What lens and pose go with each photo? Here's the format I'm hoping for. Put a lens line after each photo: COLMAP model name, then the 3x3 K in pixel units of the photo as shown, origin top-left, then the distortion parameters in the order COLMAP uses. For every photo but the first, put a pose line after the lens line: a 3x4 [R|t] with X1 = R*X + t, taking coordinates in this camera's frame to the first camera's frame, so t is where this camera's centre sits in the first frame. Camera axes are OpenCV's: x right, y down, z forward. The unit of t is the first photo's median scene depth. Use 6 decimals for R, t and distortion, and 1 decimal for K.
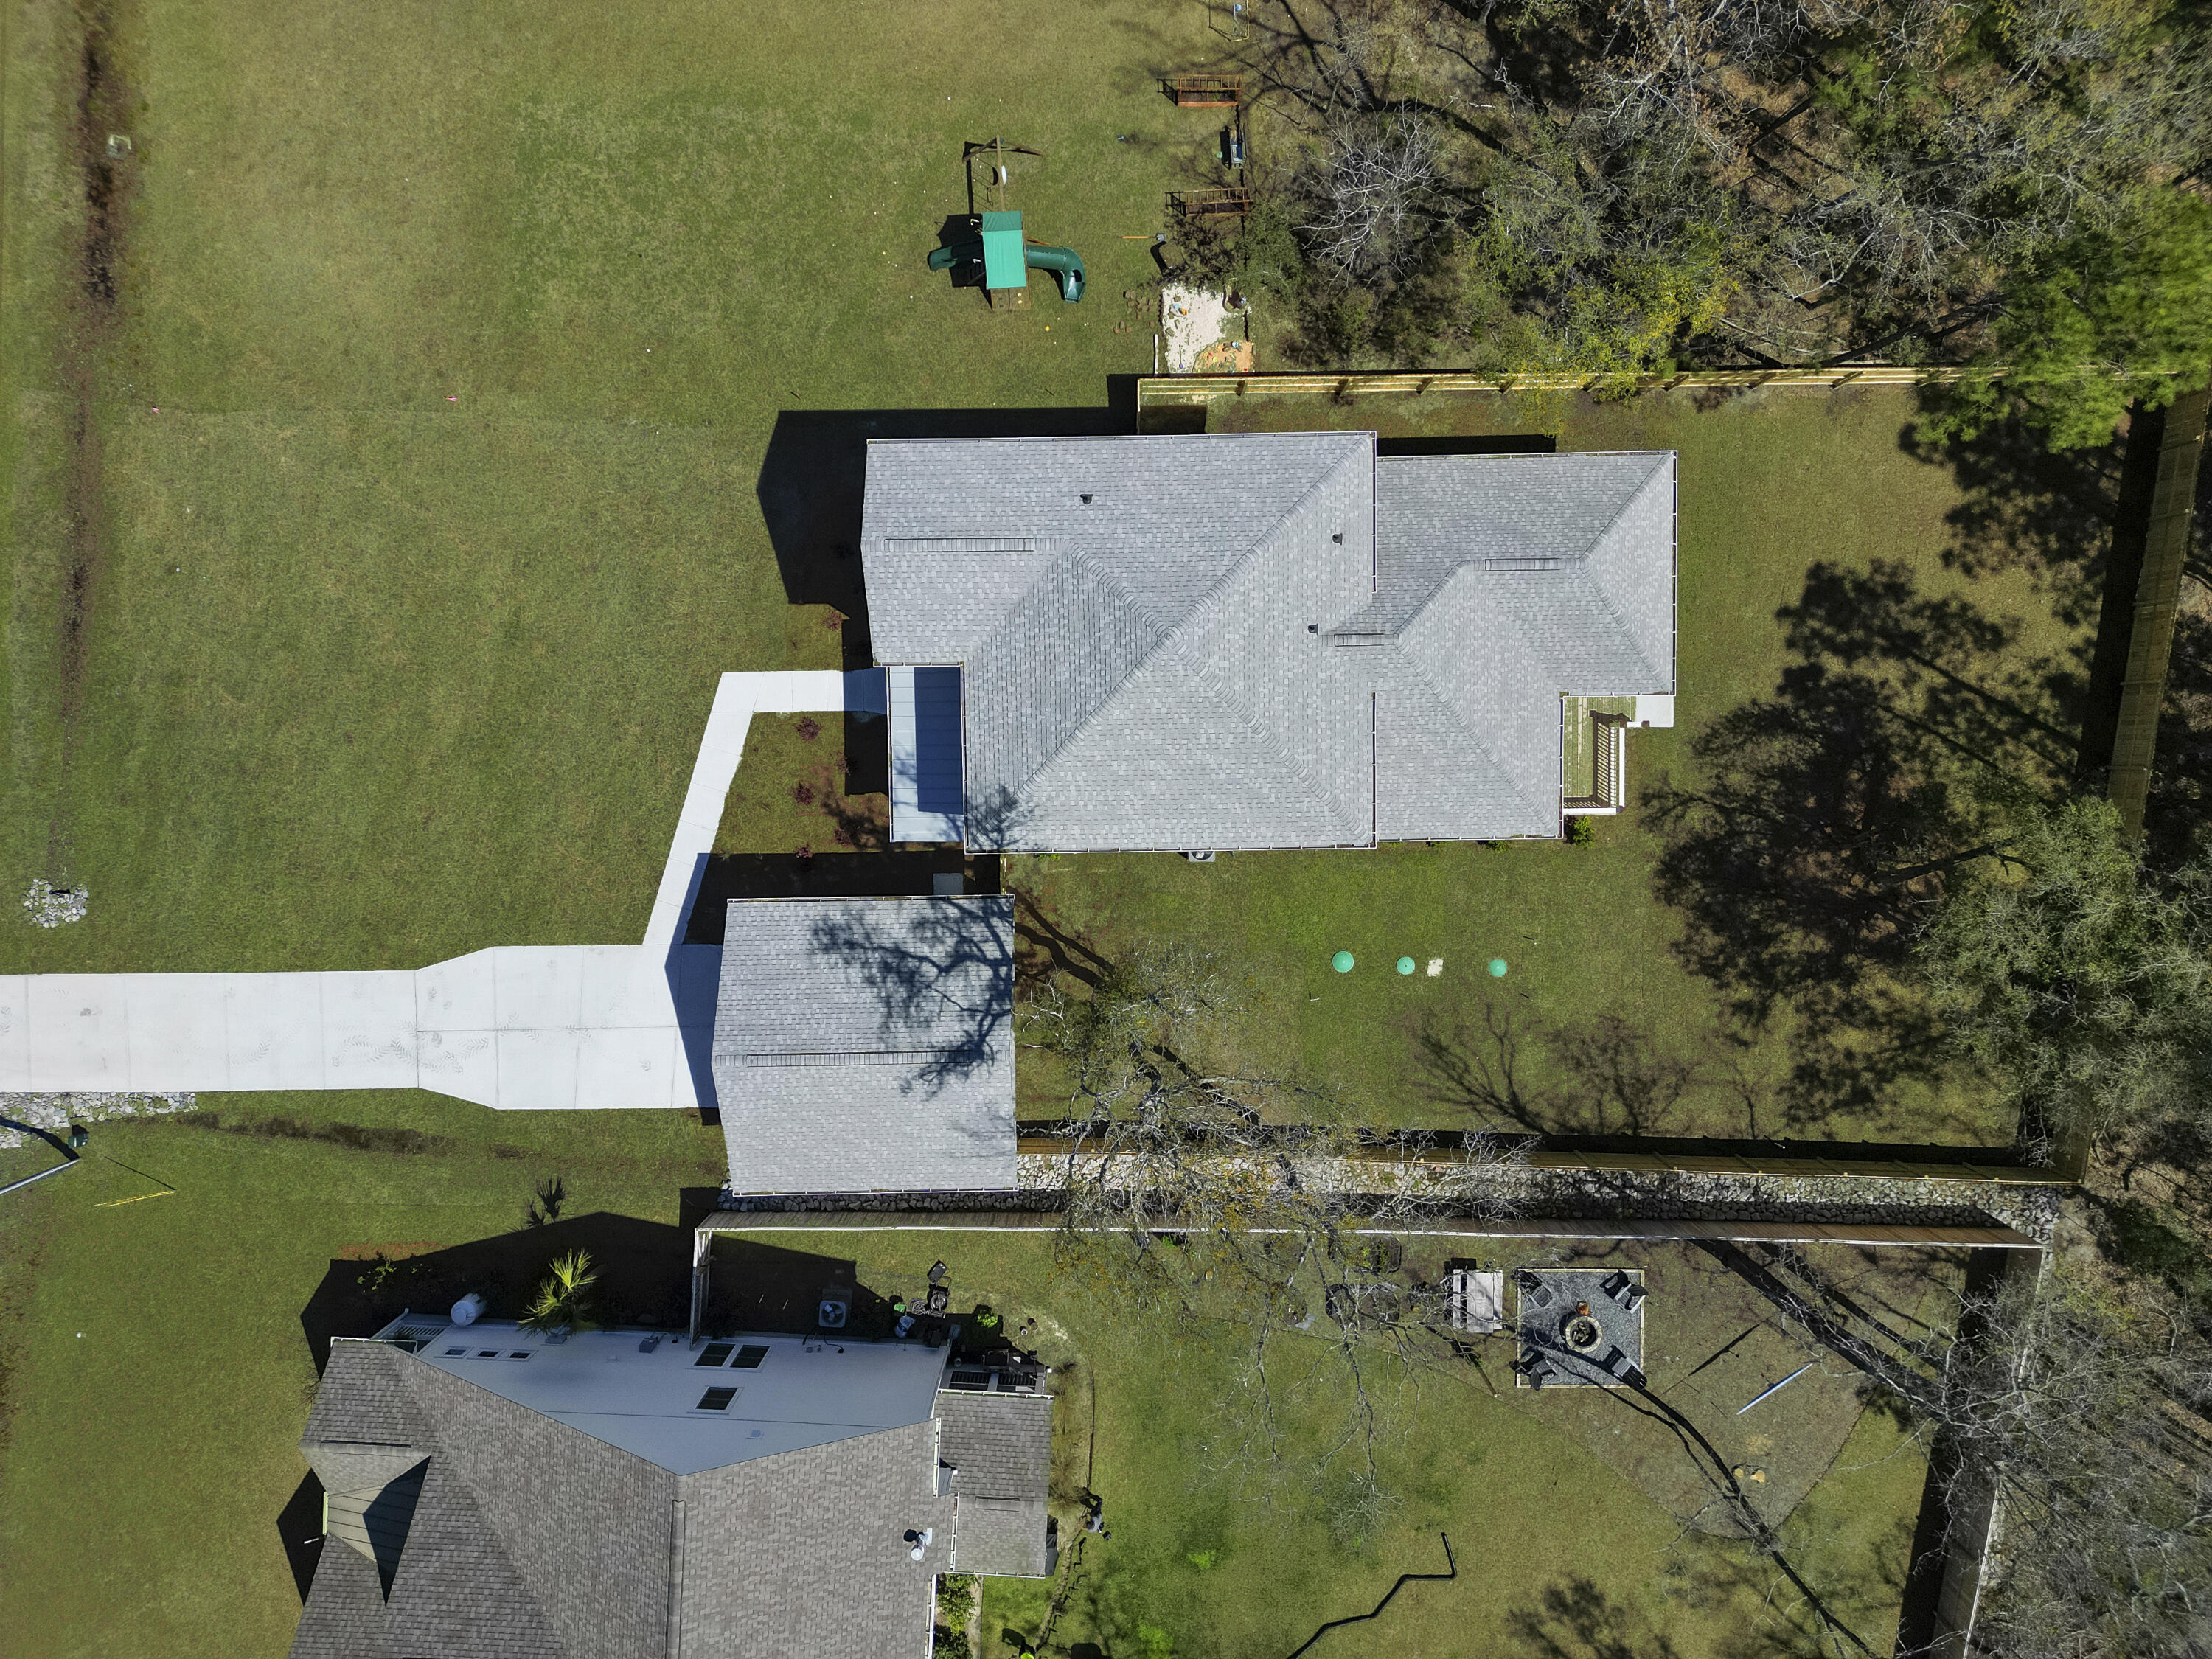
lens RADIAL K [[1547.5, 0, 1106.0], [0, 1547.5, 829.5], [0, 0, 1]] dist [0.068492, -0.062825]
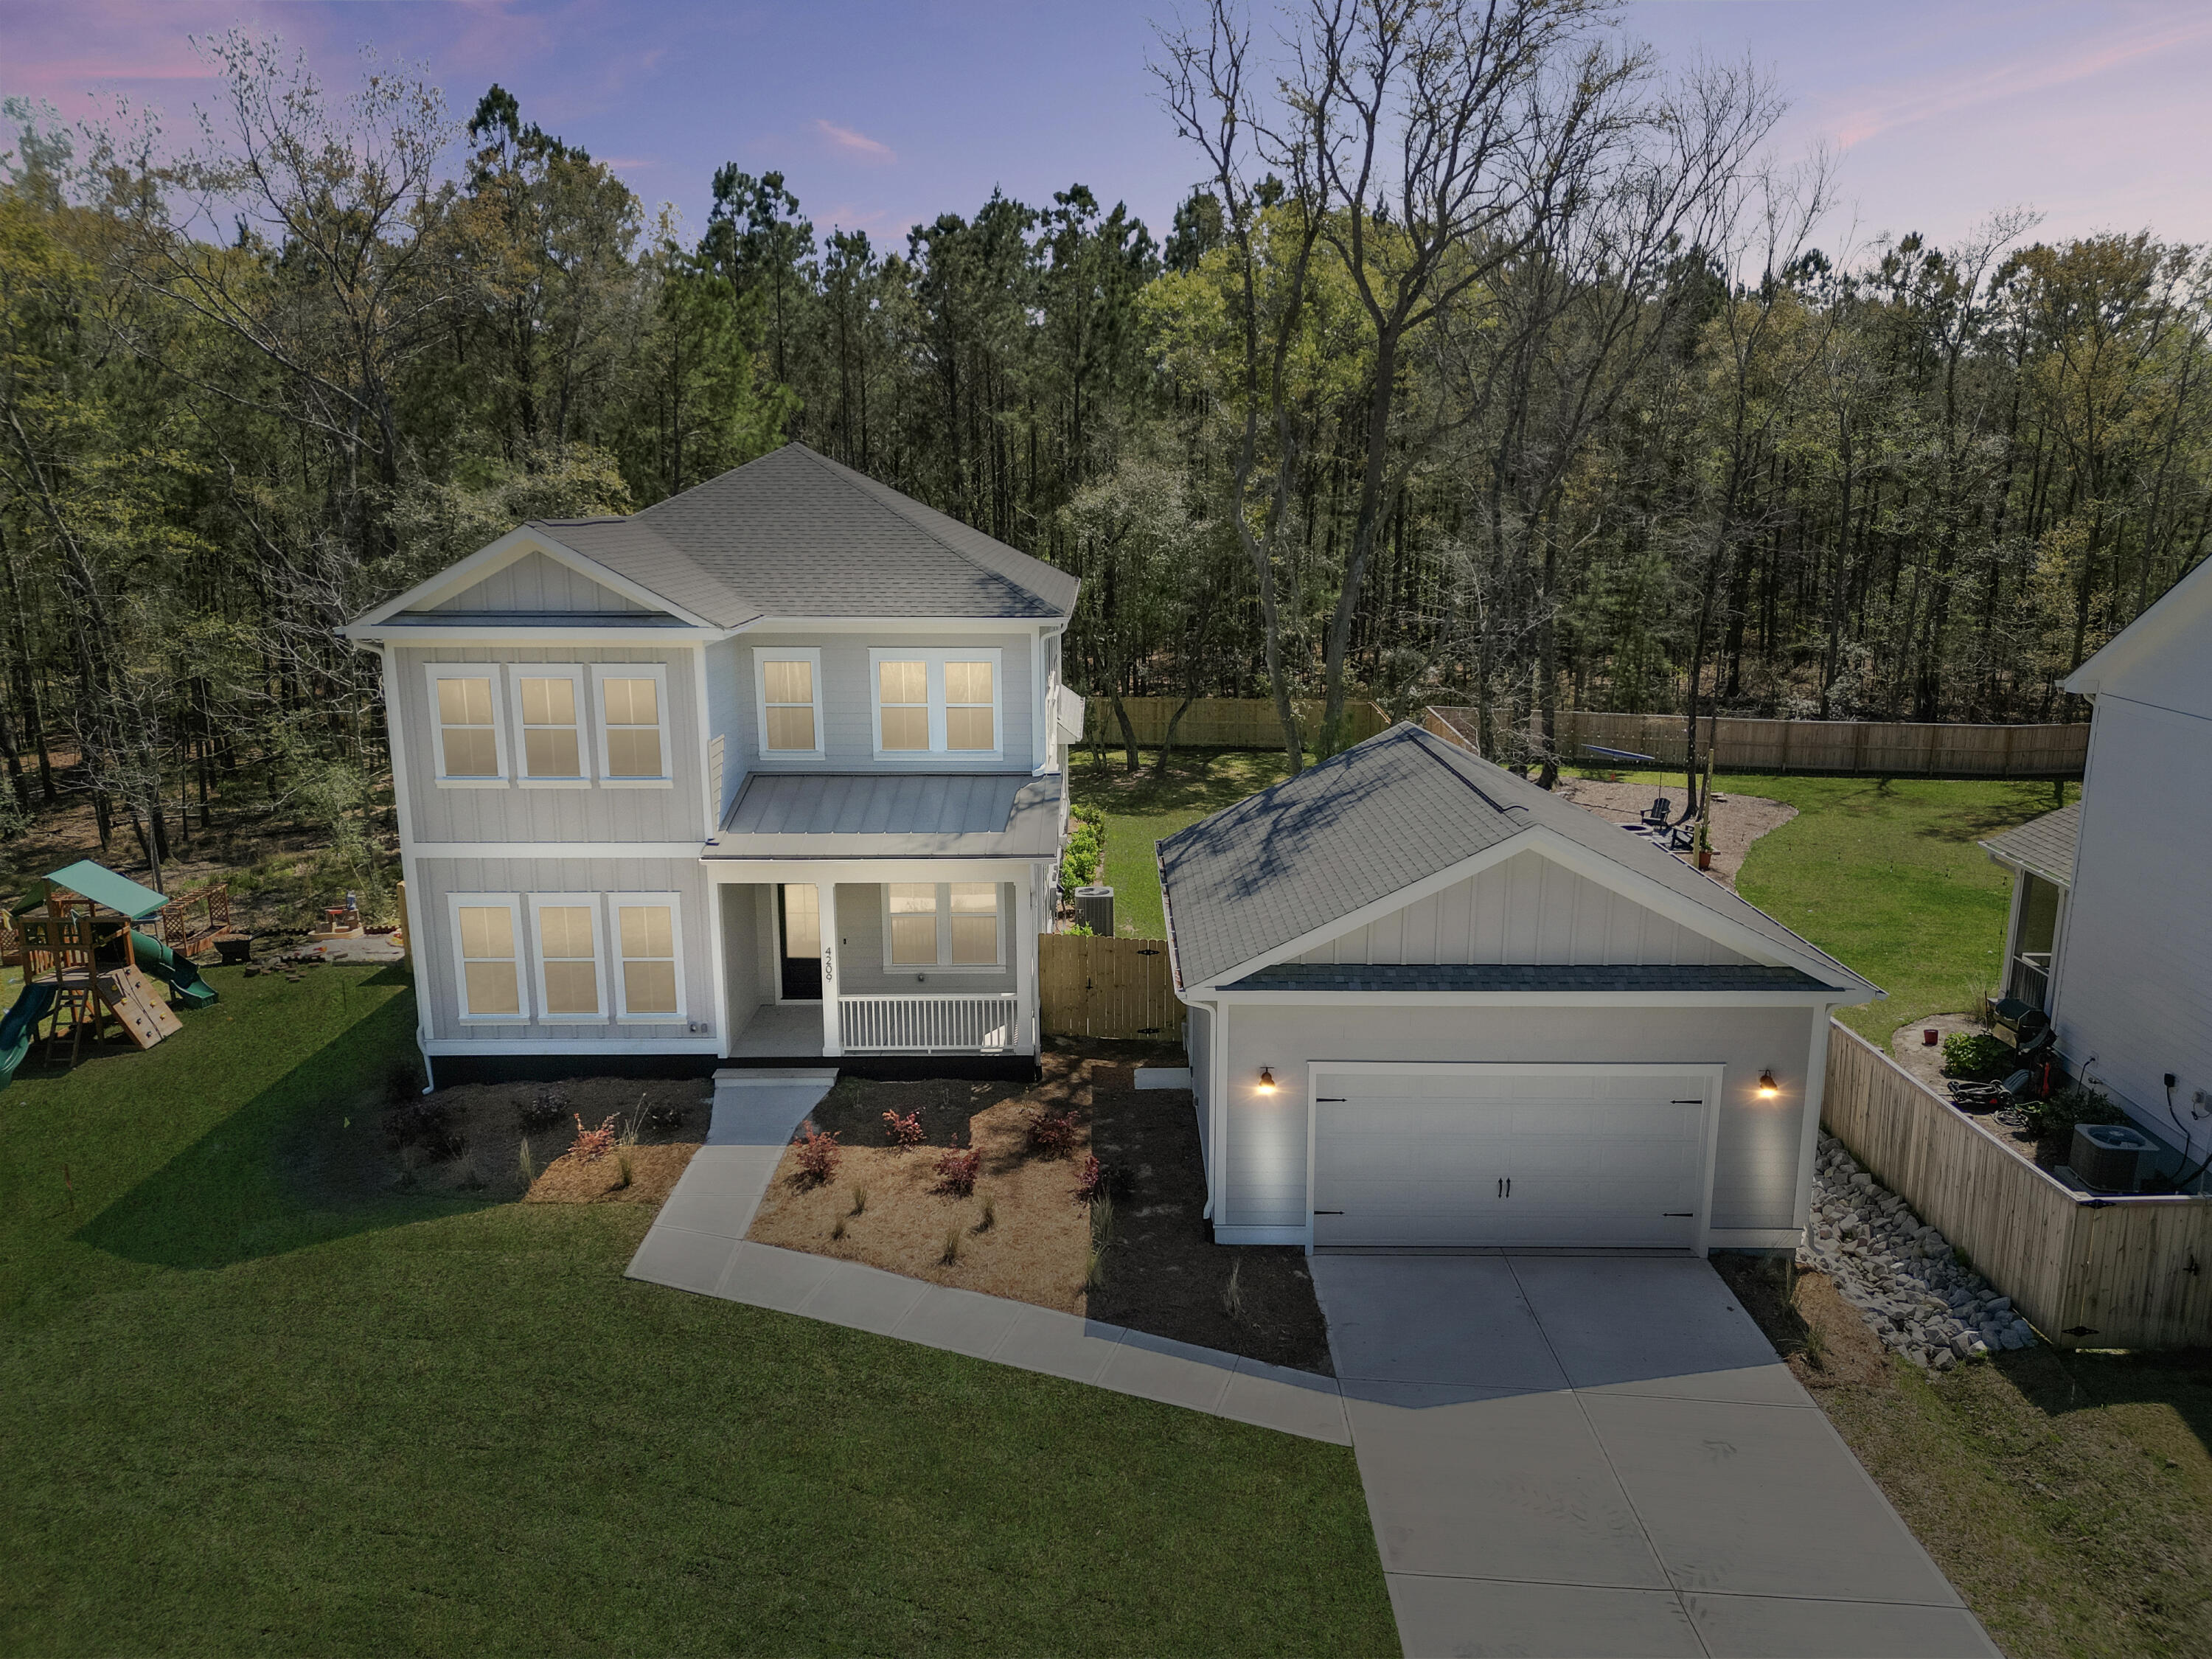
lens RADIAL K [[1547.5, 0, 1106.0], [0, 1547.5, 829.5], [0, 0, 1]] dist [0.068492, -0.062825]
pose [[0.010291, -0.219413, 0.975578, -0.599262], [0.999366, -0.031003, -0.017515, 0.030507], [0.034089, 0.975139, 0.218955, 0.799459]]
